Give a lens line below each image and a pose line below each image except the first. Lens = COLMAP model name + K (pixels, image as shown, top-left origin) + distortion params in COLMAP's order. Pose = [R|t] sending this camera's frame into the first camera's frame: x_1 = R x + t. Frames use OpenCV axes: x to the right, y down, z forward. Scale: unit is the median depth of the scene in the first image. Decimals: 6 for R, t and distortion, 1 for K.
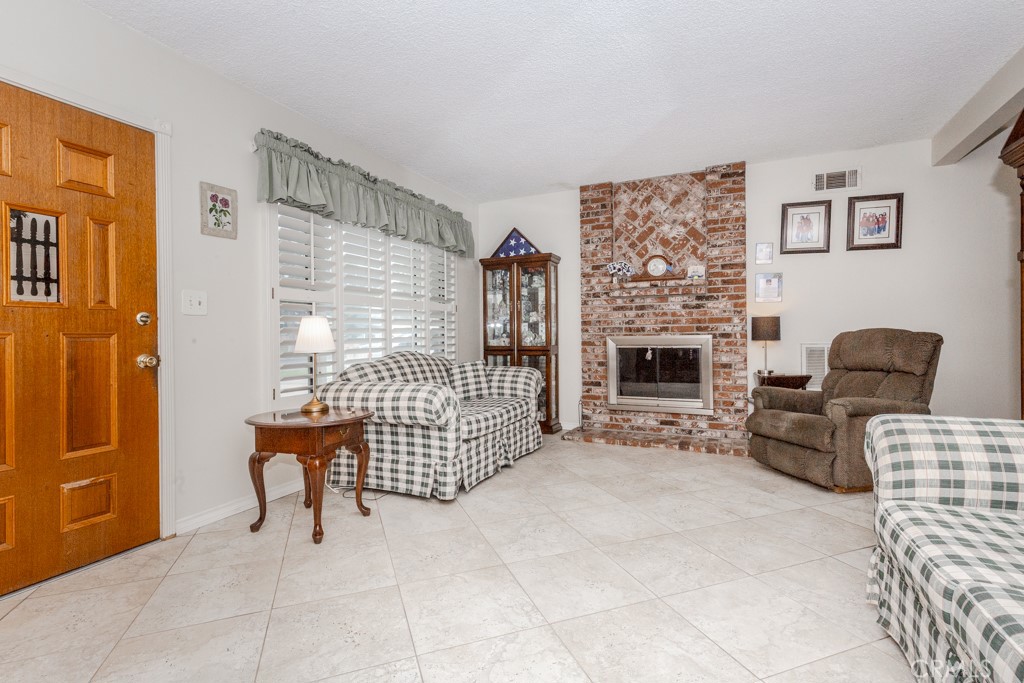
lens RADIAL K [[466.7, 0, 512.5], [0, 466.7, 334.7], [0, 0, 1]] dist [0.004423, -0.000744]
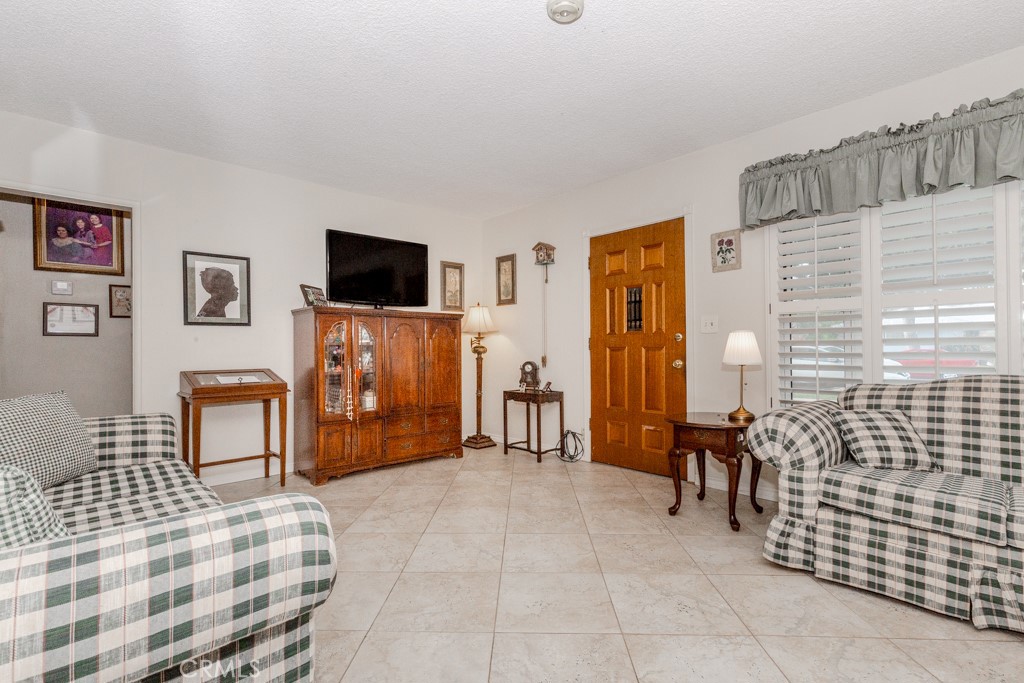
lens RADIAL K [[466.7, 0, 510.7], [0, 466.7, 348.5], [0, 0, 1]] dist [0.004423, -0.000744]
pose [[-0.369980, 0.011085, -0.928974, 0.466037], [0.011016, 0.999911, 0.007544, -0.007795], [0.928974, -0.007443, -0.370069, 0.550082]]
